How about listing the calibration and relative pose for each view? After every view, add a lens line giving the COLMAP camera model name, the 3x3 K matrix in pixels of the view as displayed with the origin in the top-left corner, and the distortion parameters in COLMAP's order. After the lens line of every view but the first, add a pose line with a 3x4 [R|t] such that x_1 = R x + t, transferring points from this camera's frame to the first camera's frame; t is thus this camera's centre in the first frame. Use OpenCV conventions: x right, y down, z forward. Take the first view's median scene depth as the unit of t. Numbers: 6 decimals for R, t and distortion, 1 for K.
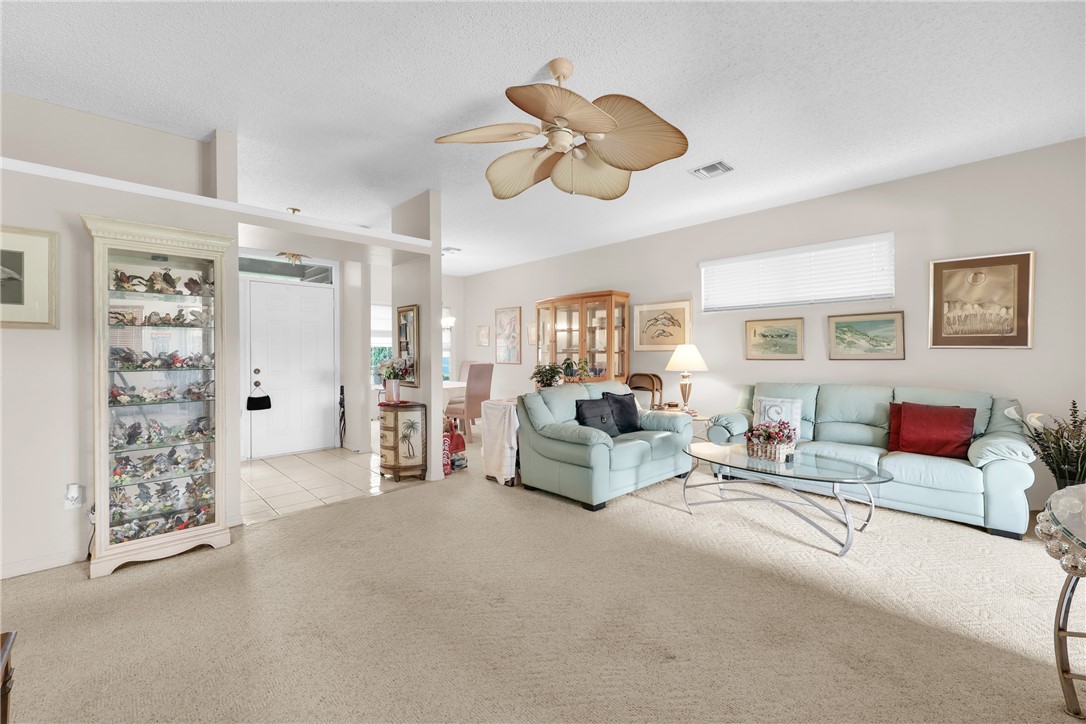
lens RADIAL K [[444.8, 0, 545.5], [0, 444.8, 358.3], [0, 0, 1]] dist [0.003509, 0.000300]
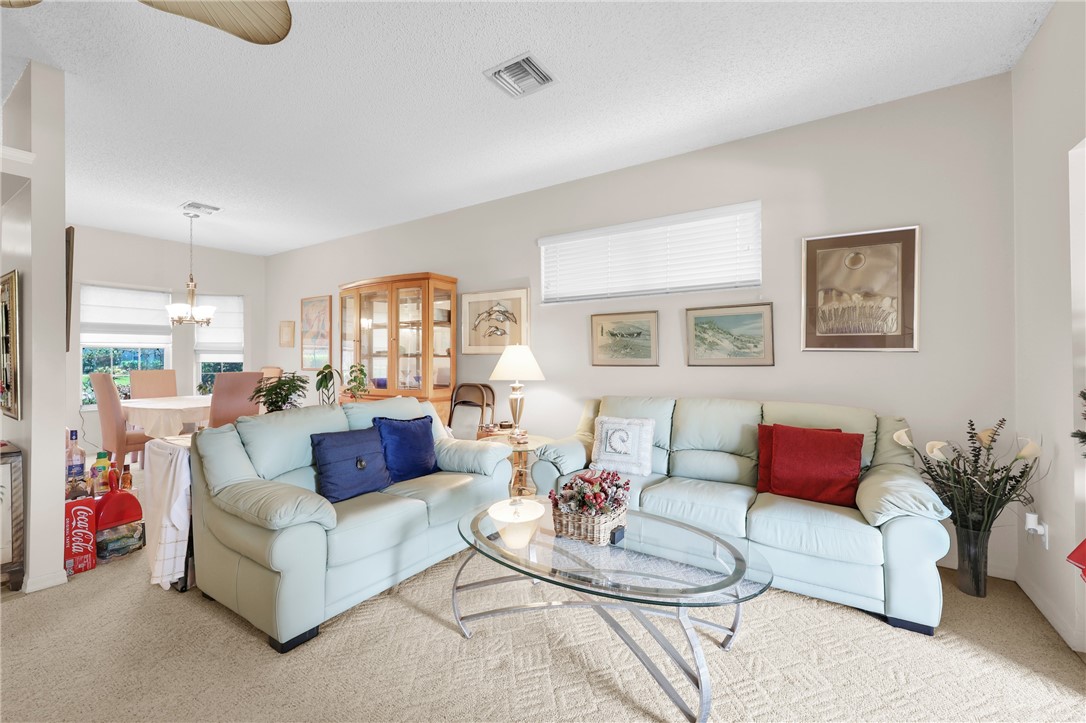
lens RADIAL K [[444.8, 0, 541.8], [0, 444.8, 359.8], [0, 0, 1]] dist [0.003509, 0.000300]
pose [[0.975227, -0.001670, 0.221201, 0.248950], [0.002326, 0.999994, -0.002707, -0.006170], [-0.221195, 0.003155, 0.975224, 0.344996]]
